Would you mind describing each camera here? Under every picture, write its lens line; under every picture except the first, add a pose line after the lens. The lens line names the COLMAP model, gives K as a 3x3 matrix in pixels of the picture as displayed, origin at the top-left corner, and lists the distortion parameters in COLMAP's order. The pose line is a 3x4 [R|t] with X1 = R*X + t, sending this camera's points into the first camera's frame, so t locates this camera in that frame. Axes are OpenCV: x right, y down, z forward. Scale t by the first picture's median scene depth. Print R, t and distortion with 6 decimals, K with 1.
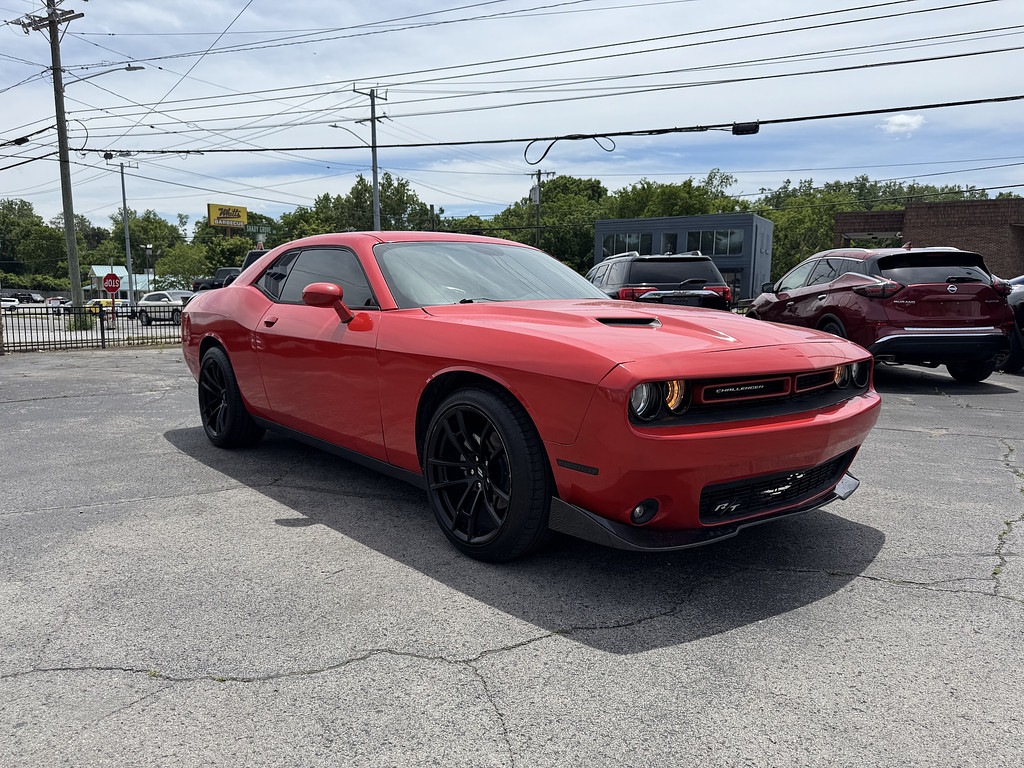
lens RADIAL K [[721.6, 0, 512.0], [0, 721.6, 384.0], [0, 0, 1]] dist [0.028087, -0.034000]
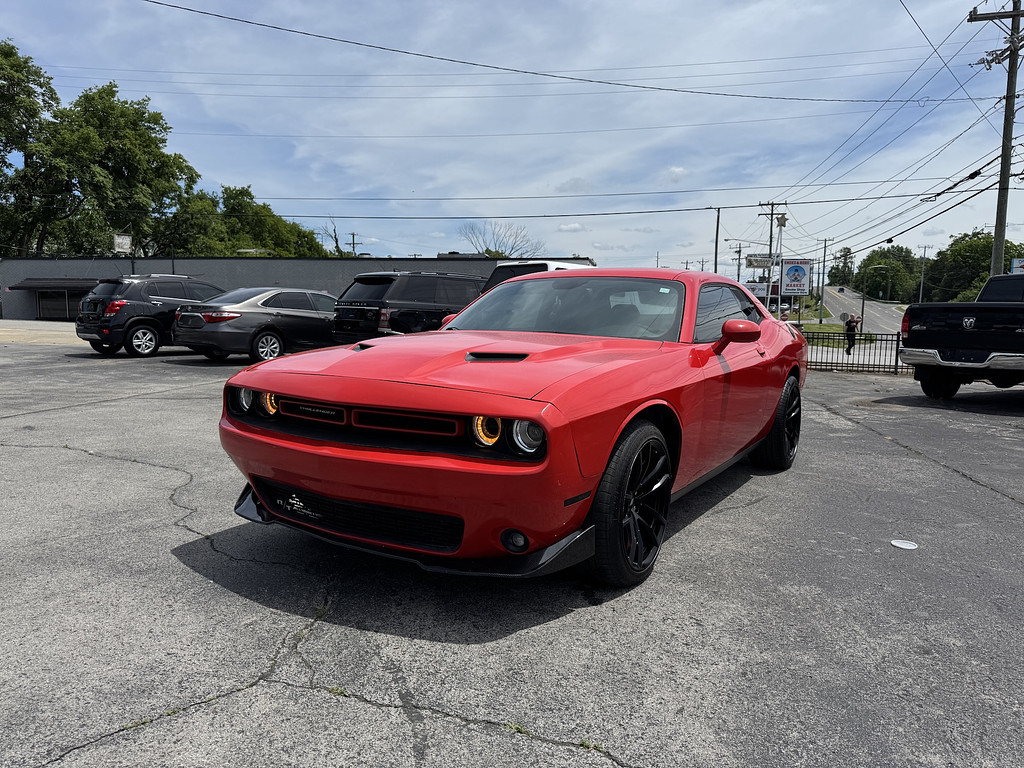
lens RADIAL K [[720.8, 0, 513.7], [0, 720.8, 380.1], [0, 0, 1]] dist [0.031174, -0.038066]
pose [[0.312048, 0.091053, -0.945693, 0.132555], [-0.130926, 0.990021, 0.052120, -0.012597], [0.941002, 0.107552, 0.320855, 0.082709]]
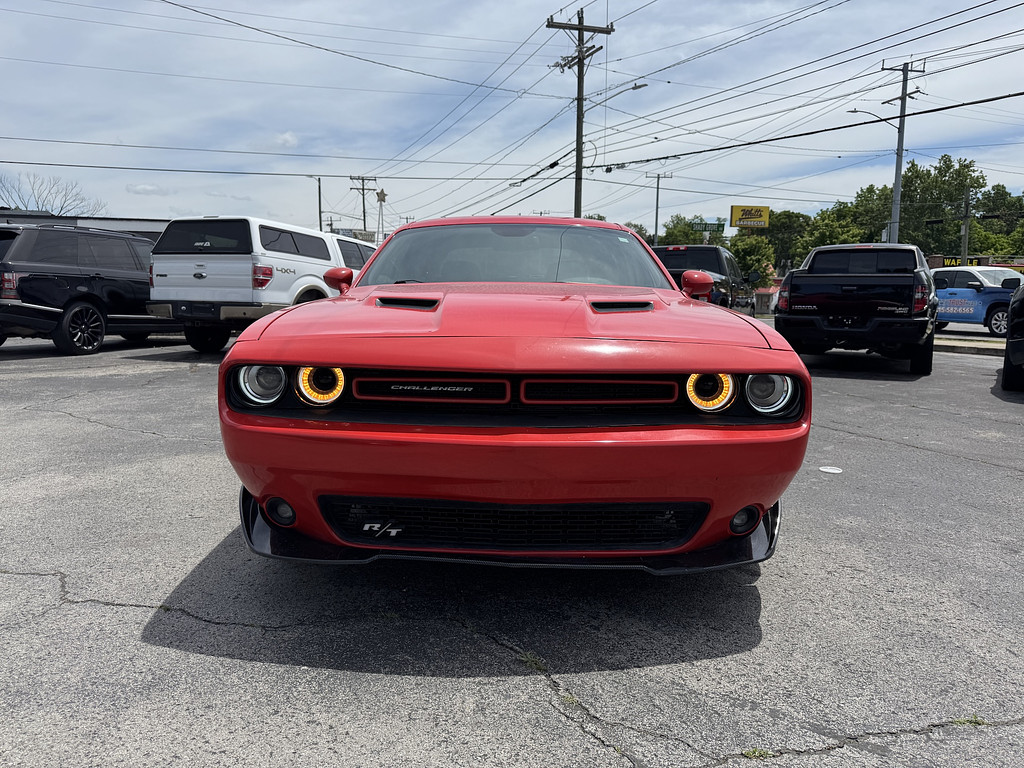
lens RADIAL K [[722.1, 0, 512.0], [0, 722.1, 384.0], [0, 0, 1]] dist [0.059141, -0.088347]
pose [[0.763925, 0.086684, -0.639456, 0.079692], [-0.087032, 0.995723, 0.031007, -0.002683], [0.639409, 0.031967, 0.768202, 0.040198]]
